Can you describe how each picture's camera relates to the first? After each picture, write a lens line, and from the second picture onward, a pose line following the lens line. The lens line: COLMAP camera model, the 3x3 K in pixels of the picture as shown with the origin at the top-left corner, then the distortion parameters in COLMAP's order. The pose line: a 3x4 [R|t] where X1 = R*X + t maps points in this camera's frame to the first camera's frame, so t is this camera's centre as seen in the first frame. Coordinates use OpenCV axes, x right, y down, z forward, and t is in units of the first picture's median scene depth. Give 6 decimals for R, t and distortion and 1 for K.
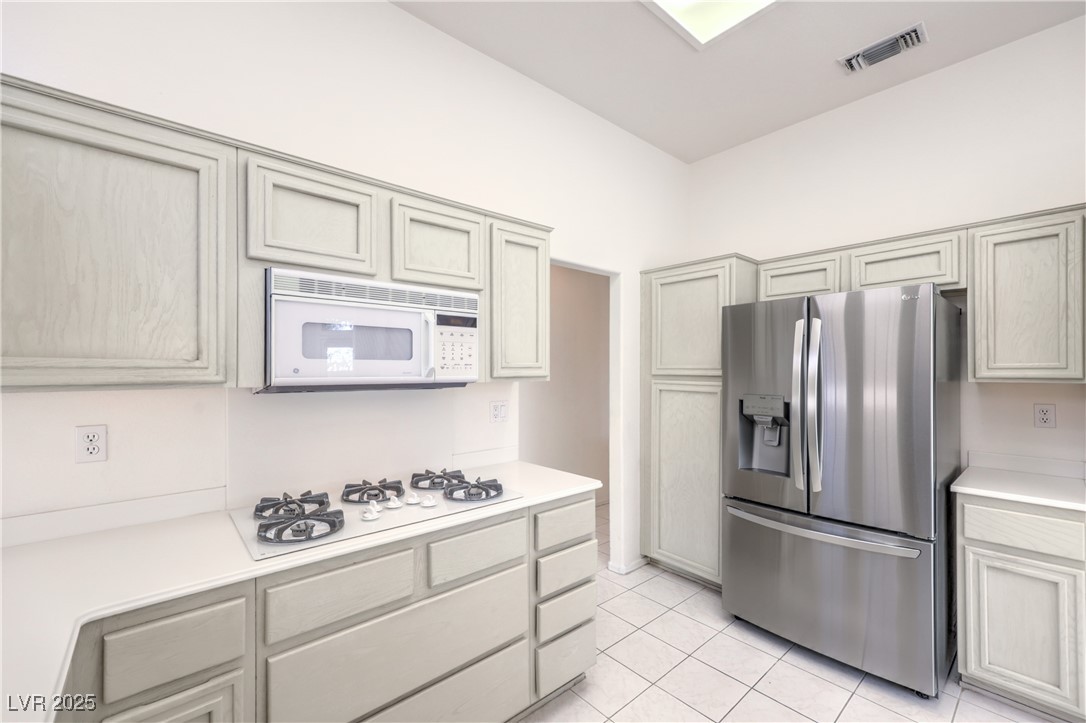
lens RADIAL K [[443.9, 0, 545.4], [0, 443.9, 364.0], [0, 0, 1]] dist [0.003526, 0.001866]
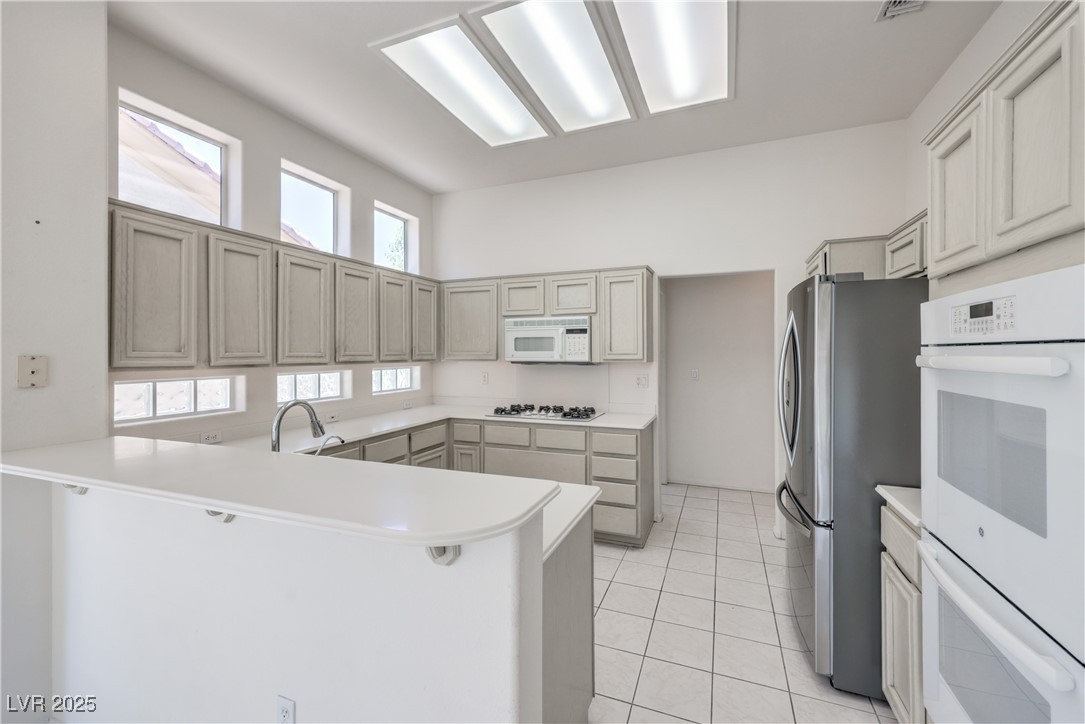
lens RADIAL K [[443.5, 0, 550.5], [0, 443.5, 352.7], [0, 0, 1]] dist [0.003526, 0.001866]
pose [[0.459720, -0.002051, -0.888062, 1.611406], [0.014115, 0.999888, 0.004998, -0.013121], [0.887952, -0.014833, 0.459697, -0.018863]]
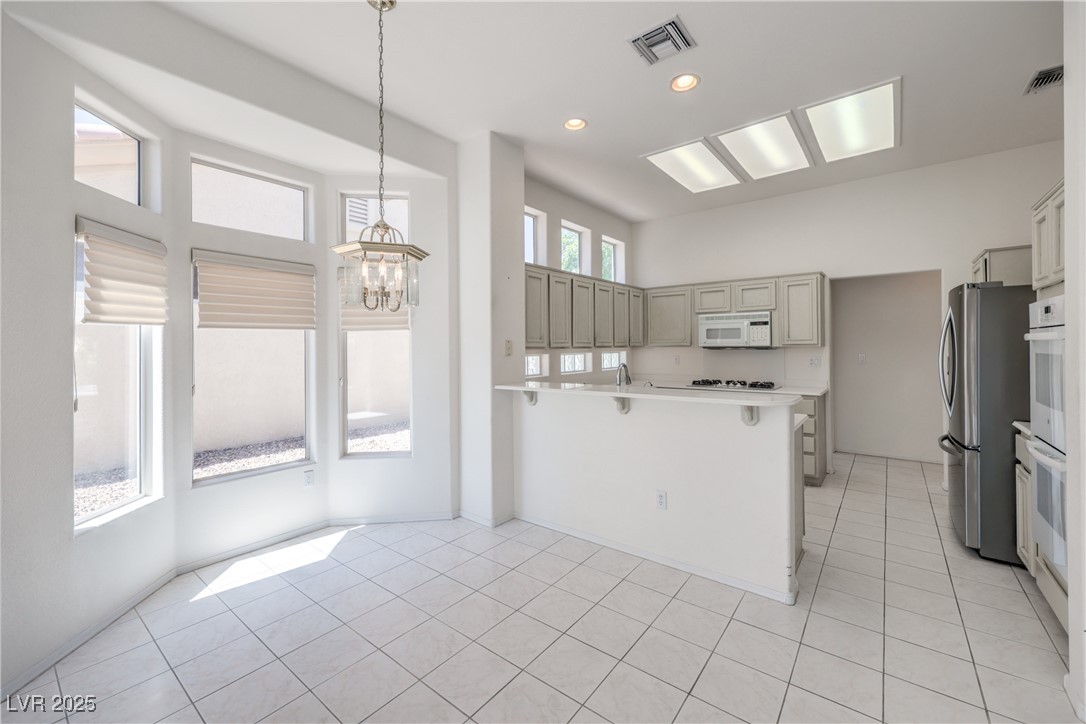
lens RADIAL K [[443.9, 0, 541.0], [0, 443.9, 345.4], [0, 0, 1]] dist [0.003526, 0.001866]
pose [[0.182404, -0.004254, -0.983214, 2.297726], [0.021431, 0.999770, -0.000350, 0.007502], [0.982990, -0.021008, 0.182454, -0.806112]]
